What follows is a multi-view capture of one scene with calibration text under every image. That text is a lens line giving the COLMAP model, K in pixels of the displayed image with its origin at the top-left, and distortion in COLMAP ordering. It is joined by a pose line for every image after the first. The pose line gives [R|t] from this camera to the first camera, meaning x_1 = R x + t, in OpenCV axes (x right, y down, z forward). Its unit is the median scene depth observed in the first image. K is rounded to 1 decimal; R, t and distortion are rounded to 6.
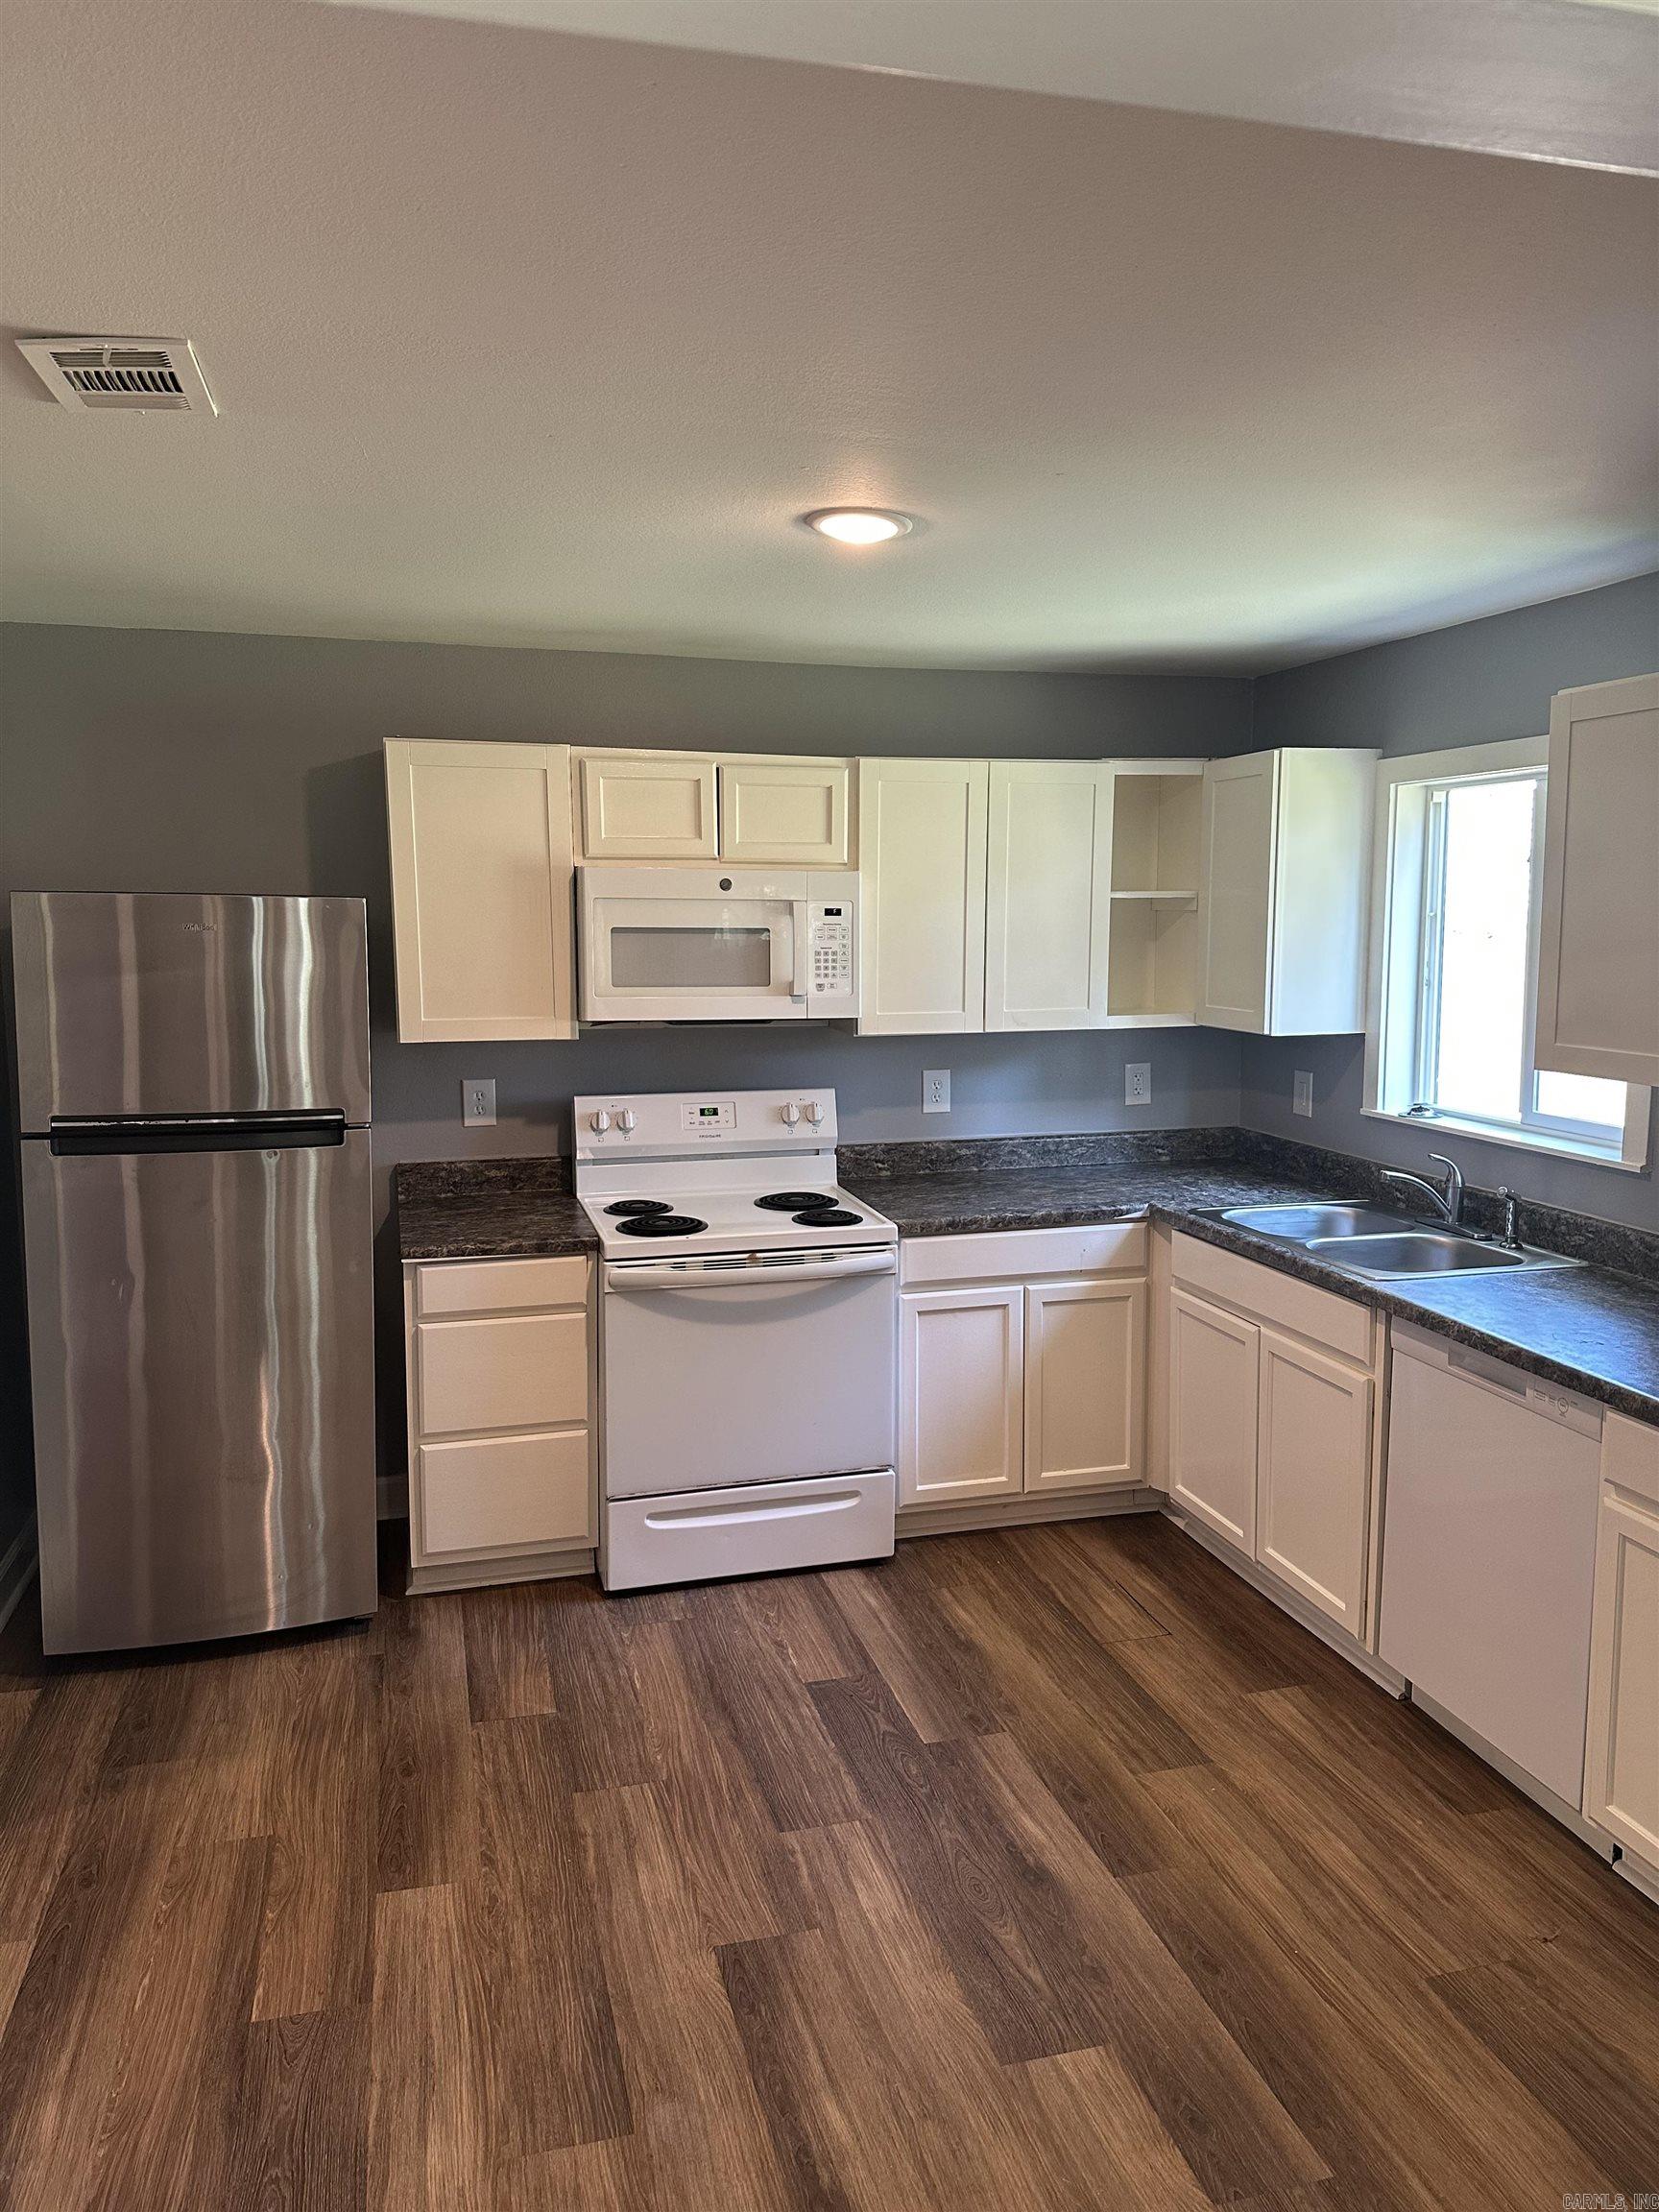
lens RADIAL K [[1580.6, 0, 787.6], [0, 1580.6, 1060.3], [0, 0, 1]] dist [0.078530, -0.063957]
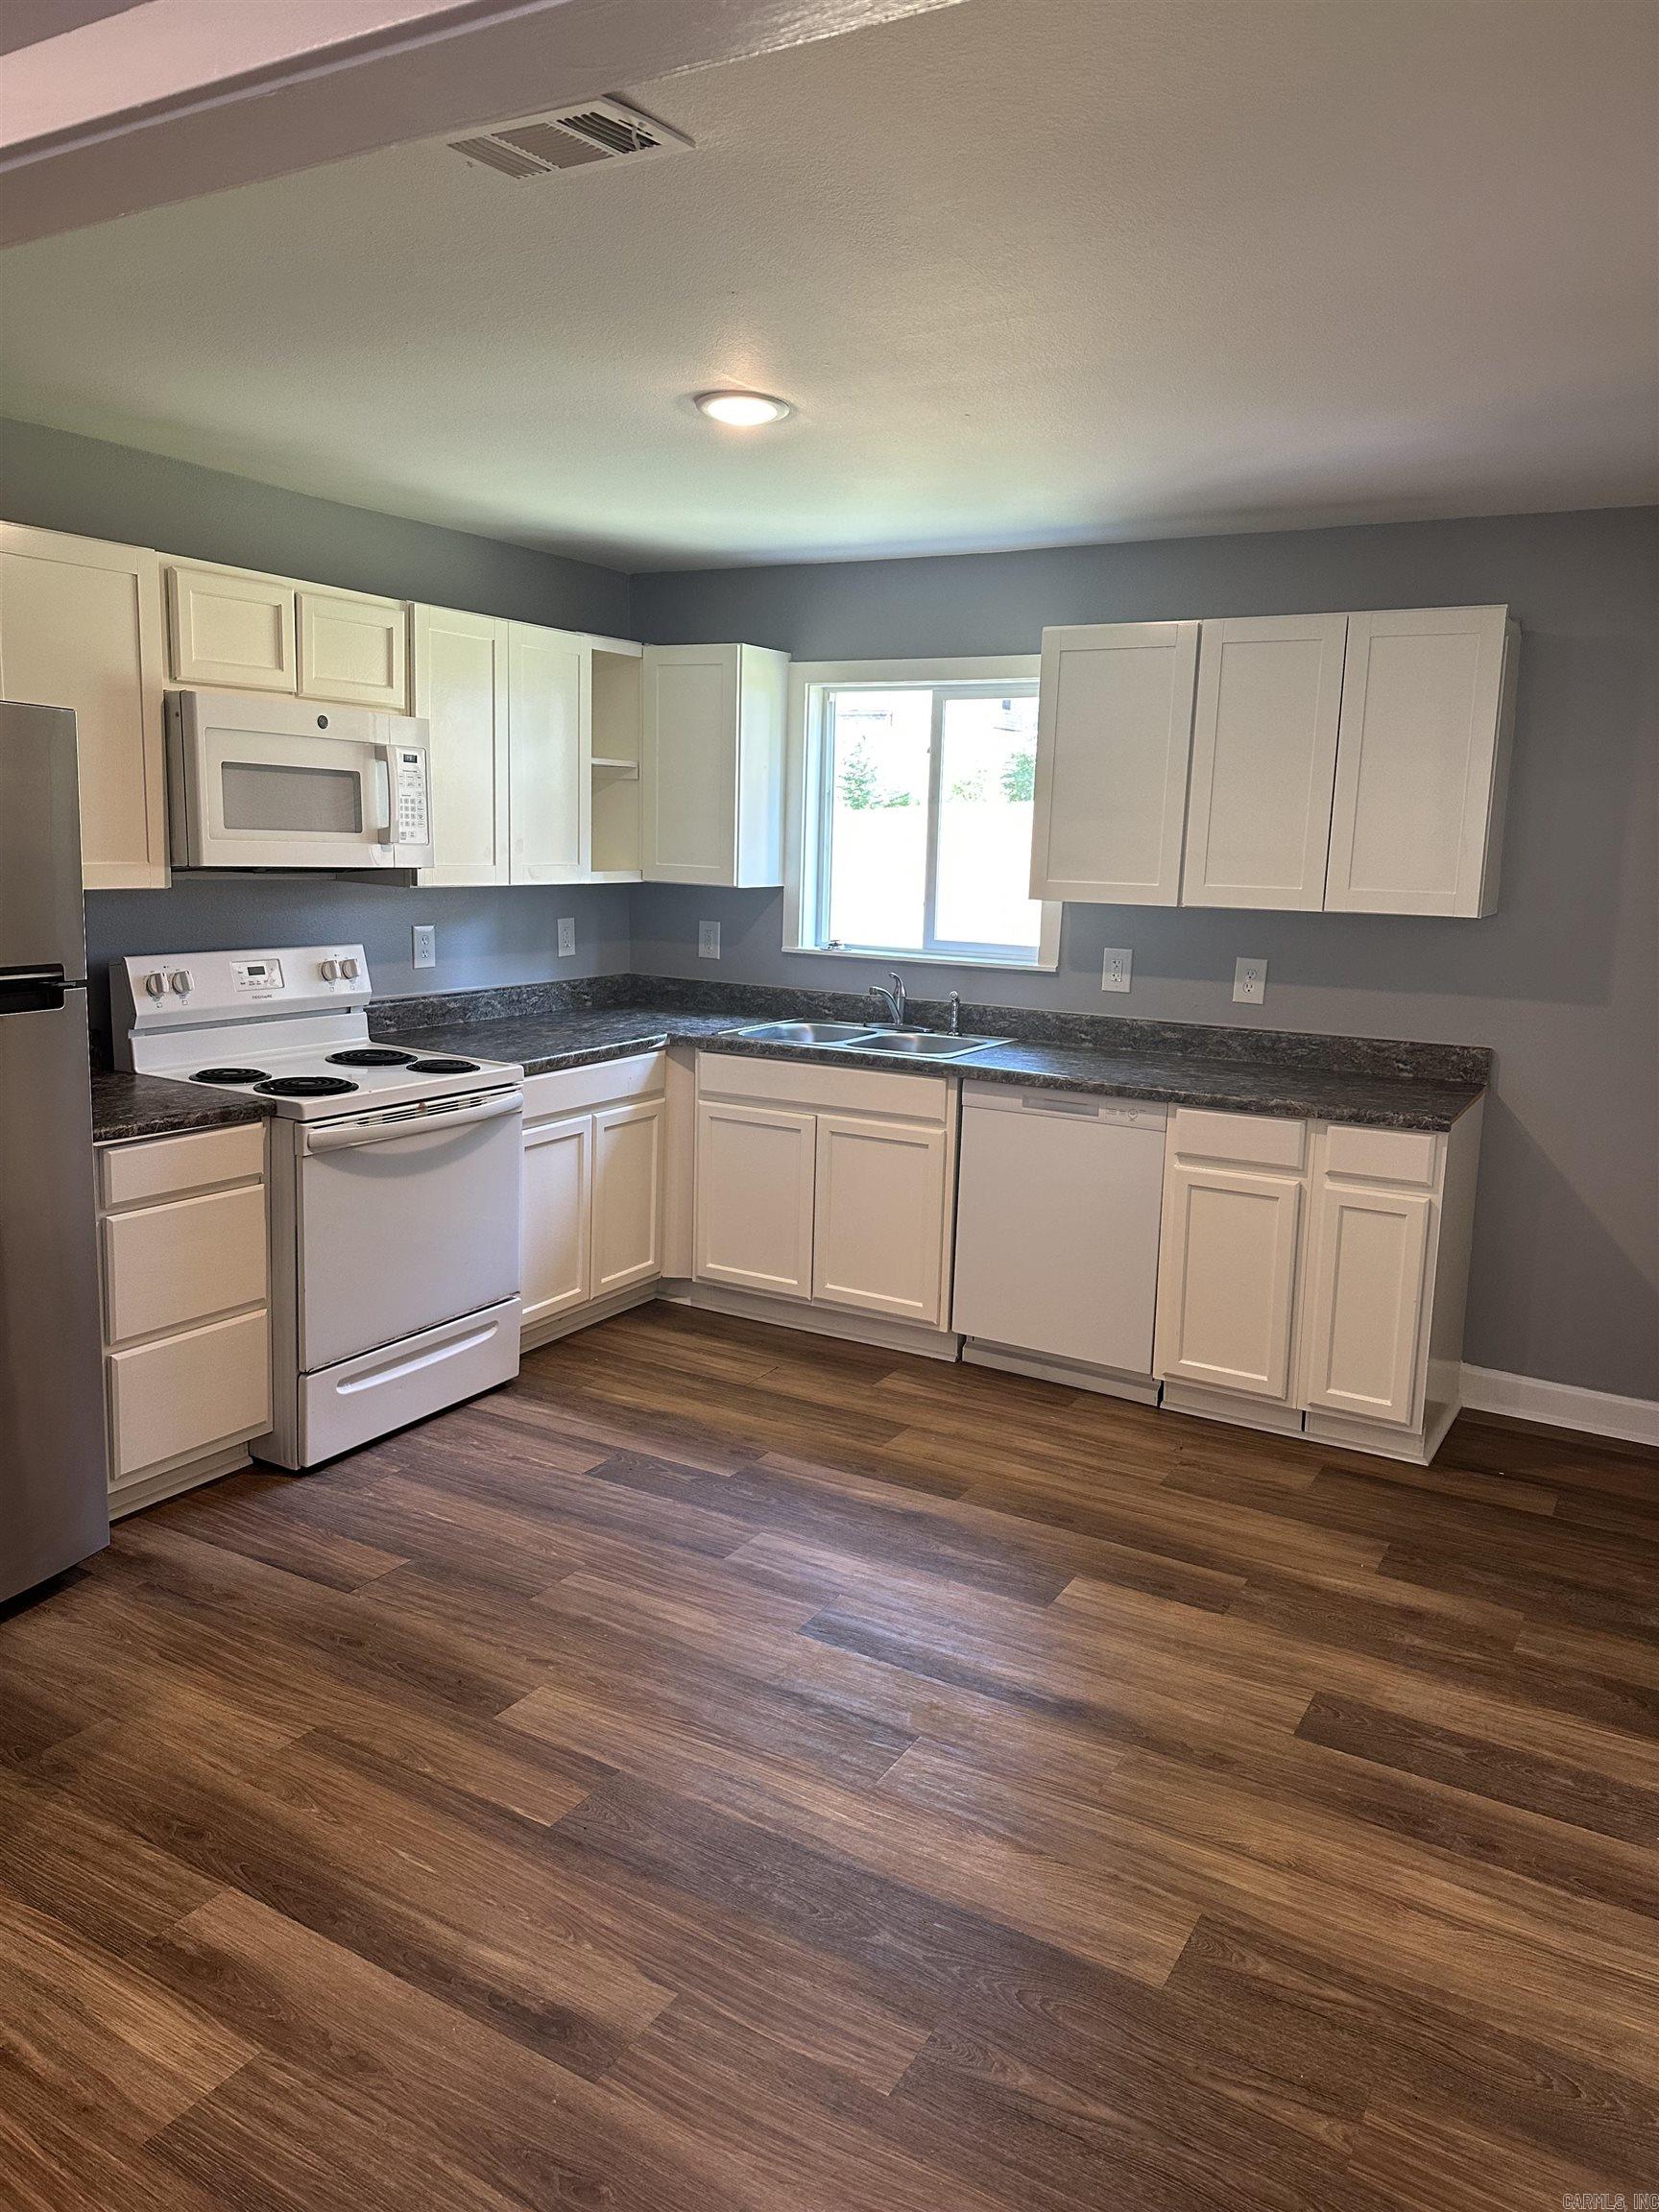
lens RADIAL K [[1580.6, 0, 830.3], [0, 1580.6, 1080.7], [0, 0, 1]] dist [0.078530, -0.063957]
pose [[0.698098, -0.087209, 0.710672, -0.545754], [0.034549, 0.995501, 0.088224, 0.028880], [-0.715168, -0.037036, 0.697970, 0.116657]]
